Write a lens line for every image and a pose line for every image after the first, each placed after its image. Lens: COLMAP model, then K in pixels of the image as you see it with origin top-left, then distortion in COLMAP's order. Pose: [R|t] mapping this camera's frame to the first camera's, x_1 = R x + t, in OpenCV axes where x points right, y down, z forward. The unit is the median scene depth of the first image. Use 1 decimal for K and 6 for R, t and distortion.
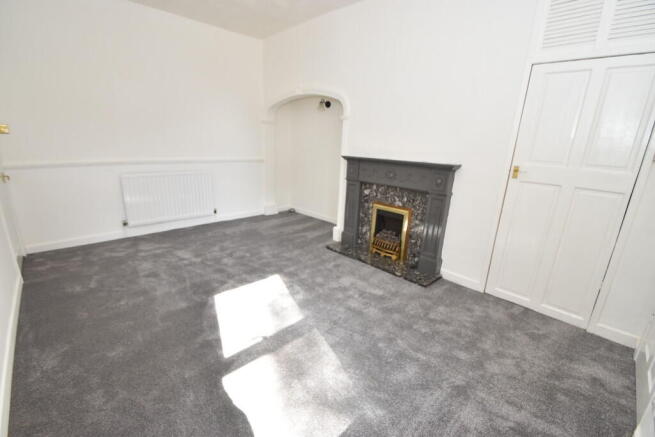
lens RADIAL K [[288.5, 0, 326.8], [0, 288.5, 218.2], [0, 0, 1]] dist [-0.004180, -0.000454]
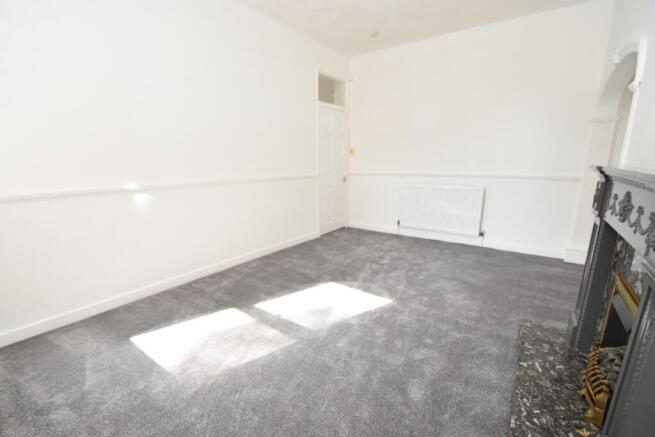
lens RADIAL K [[288.5, 0, 324.0], [0, 288.5, 223.1], [0, 0, 1]] dist [-0.004180, -0.000454]
pose [[0.160200, 0.178046, -0.970894, 0.503374], [-0.238835, 0.961363, 0.136890, -0.082277], [0.957755, 0.209954, 0.196534, 0.506294]]
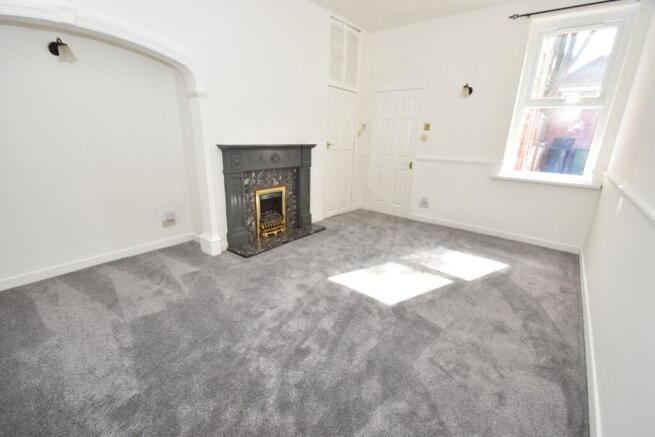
lens RADIAL K [[288.5, 0, 330.4], [0, 288.5, 220.8], [0, 0, 1]] dist [-0.004180, -0.000454]
pose [[-0.115424, -0.331023, 0.936537, -0.830944], [0.212407, 0.912805, 0.348813, -0.249775], [-0.970340, 0.239189, -0.035048, 0.819574]]
